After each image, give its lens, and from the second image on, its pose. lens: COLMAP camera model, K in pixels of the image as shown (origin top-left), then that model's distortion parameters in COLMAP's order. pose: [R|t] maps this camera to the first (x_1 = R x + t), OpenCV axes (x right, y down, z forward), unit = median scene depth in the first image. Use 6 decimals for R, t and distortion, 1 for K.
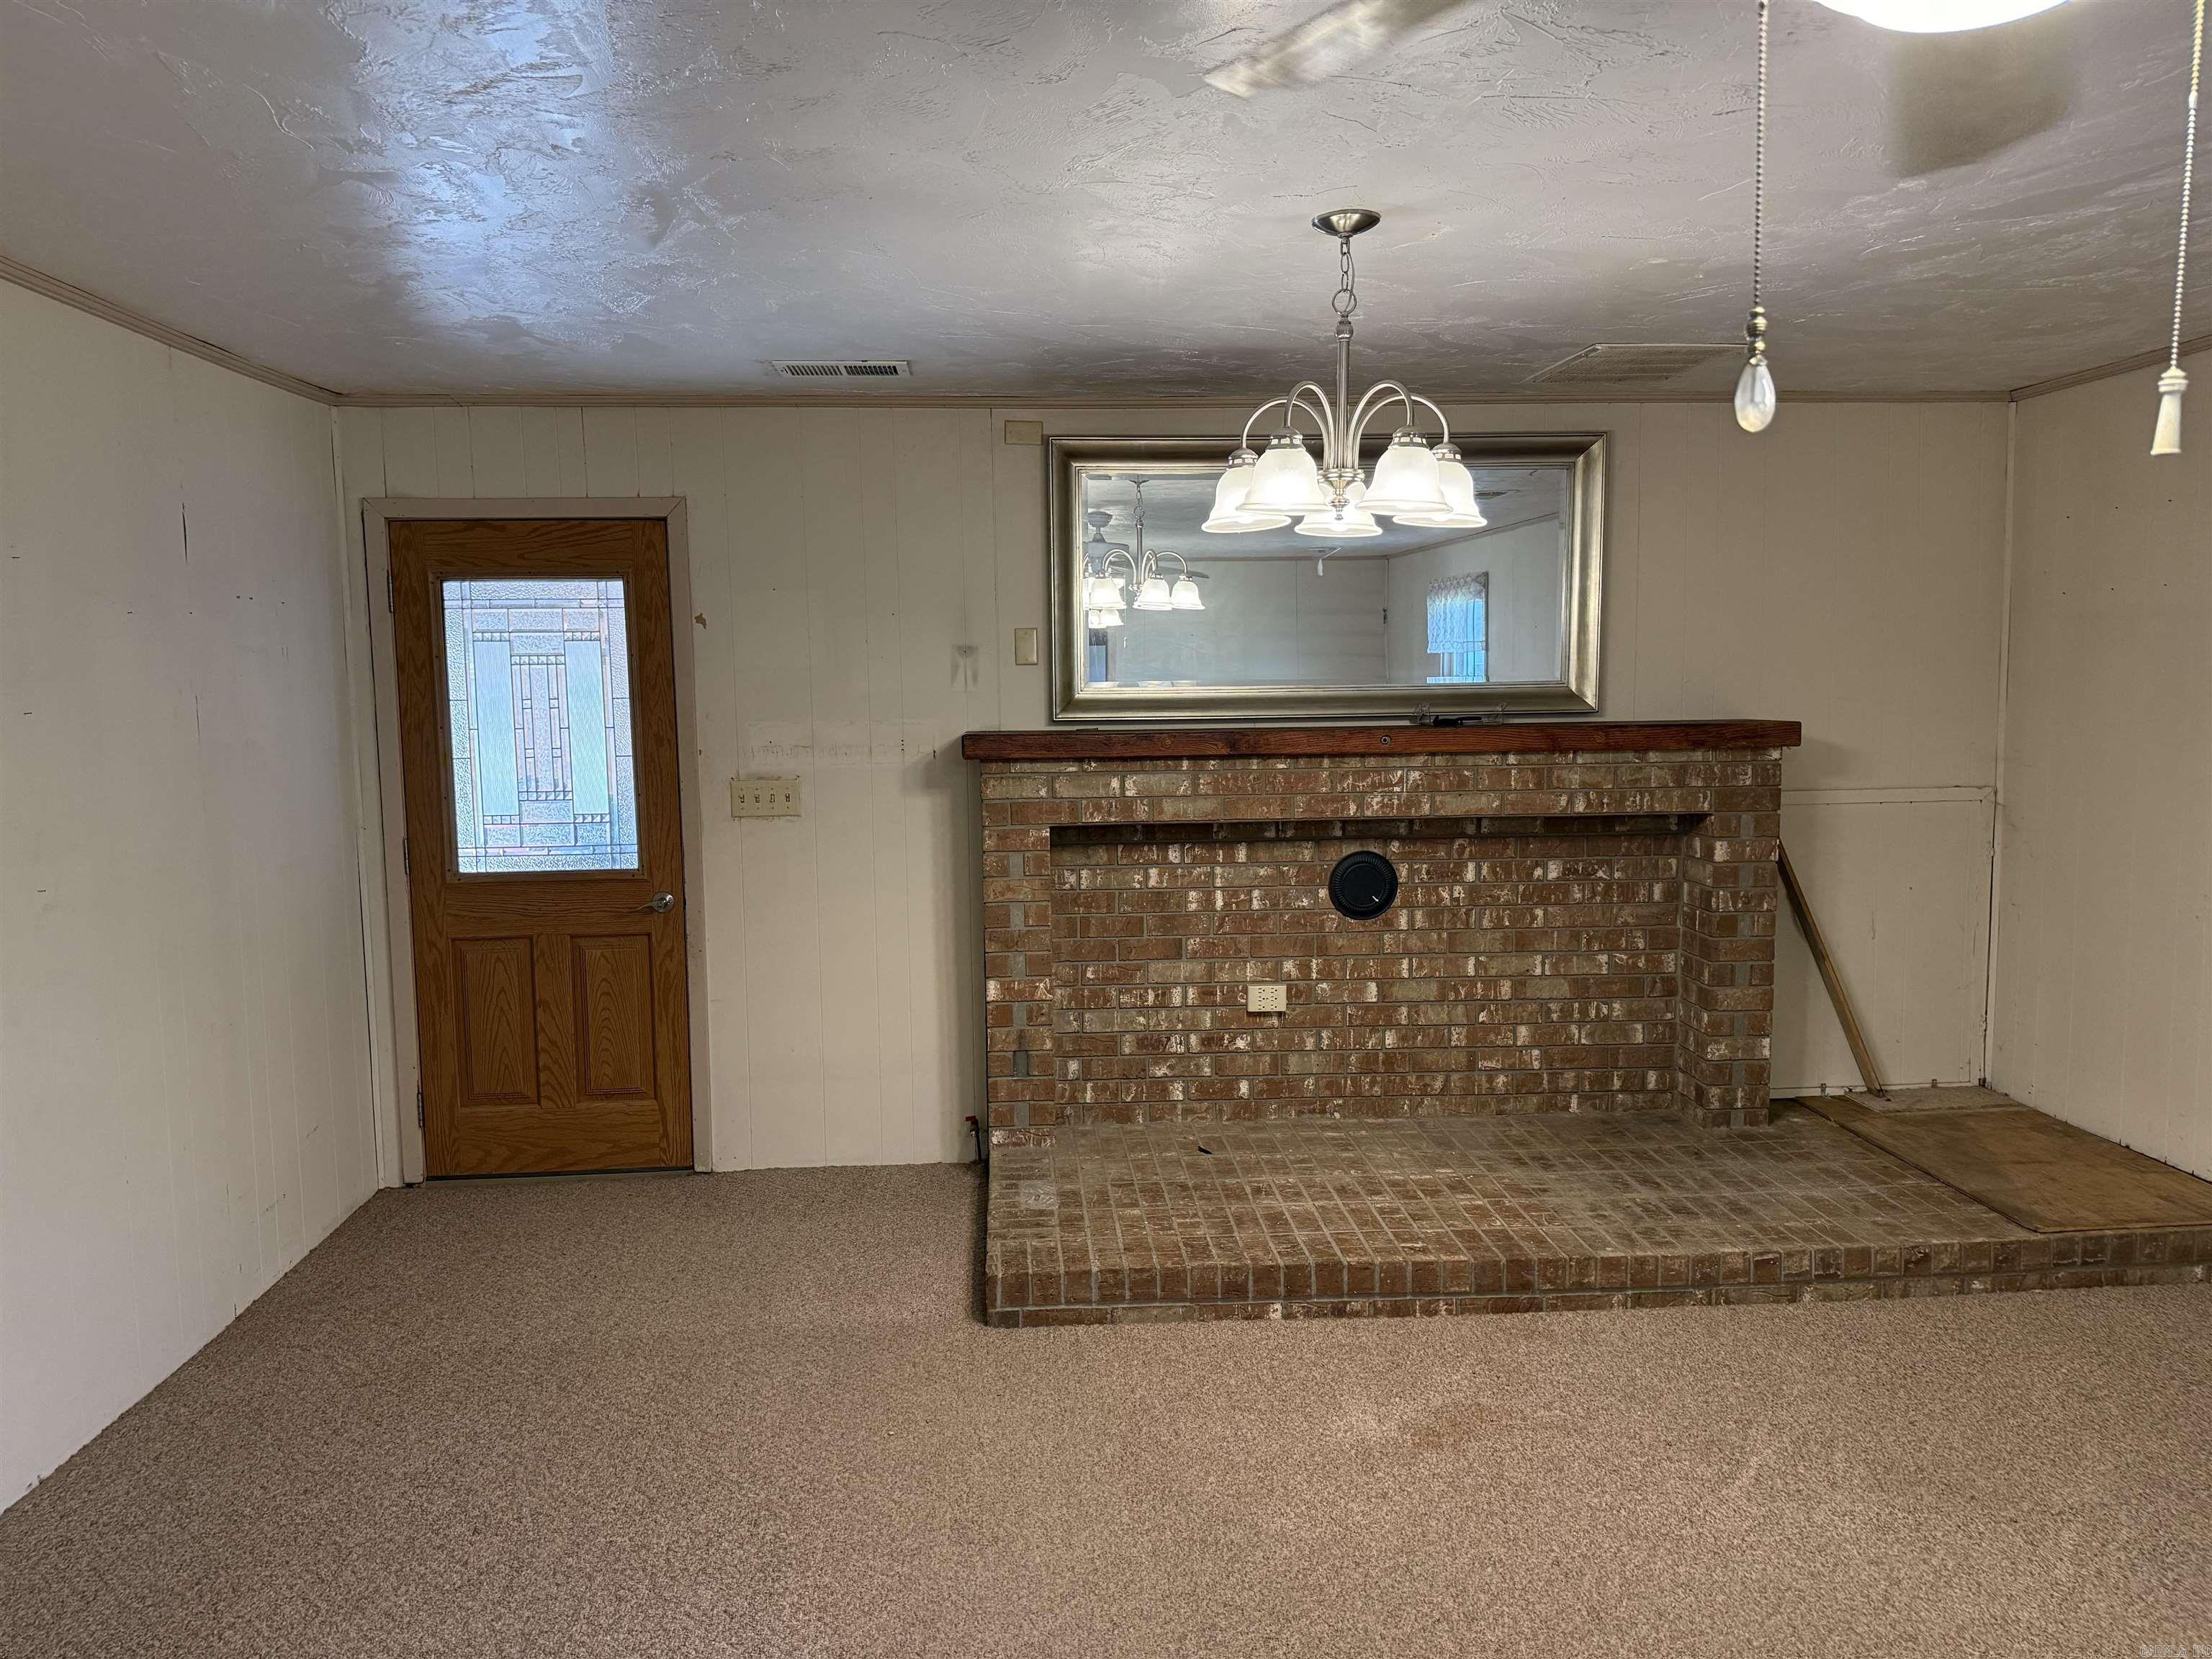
lens RADIAL K [[1520.2, 0, 1066.9], [0, 1520.2, 832.0], [0, 0, 1]] dist [0.059317, -0.111136]
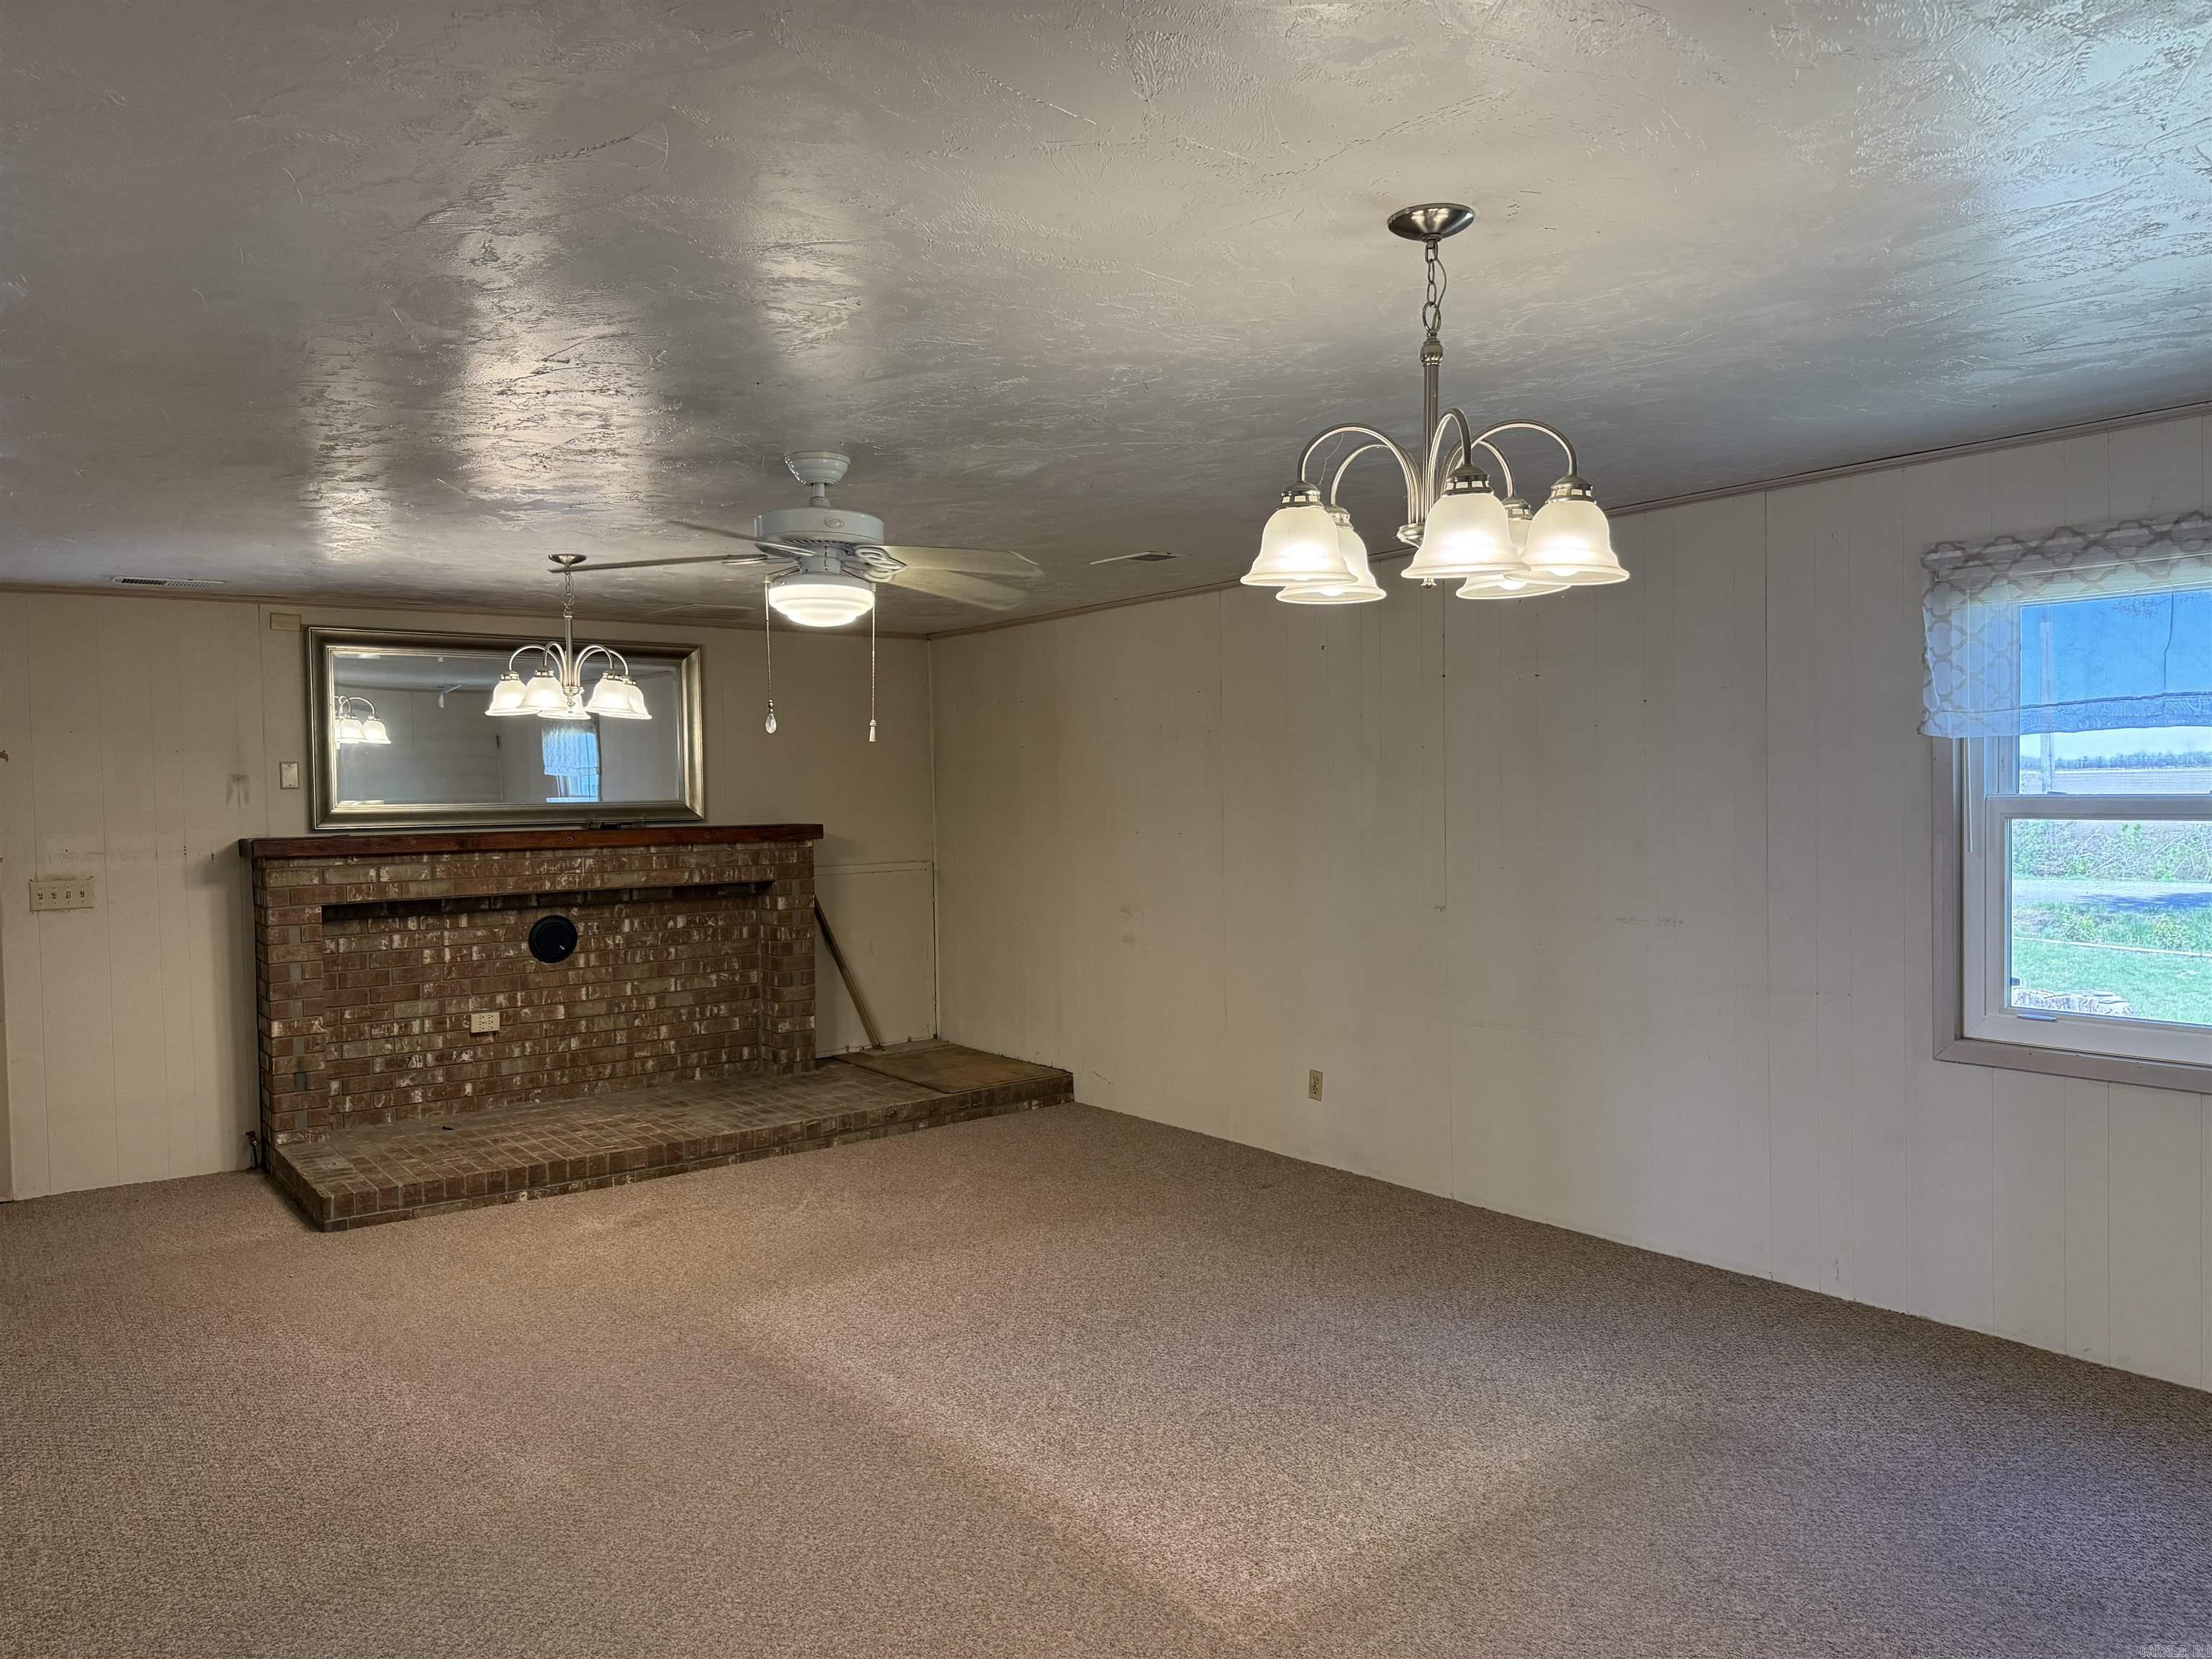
lens RADIAL K [[1554.7, 0, 1094.6], [0, 1554.7, 817.2], [0, 0, 1]] dist [0.133003, -0.231781]
pose [[0.829757, -0.009263, 0.558048, -0.219303], [0.058967, 0.995721, -0.071150, 0.057358], [-0.555001, 0.091943, 0.826753, -0.557019]]
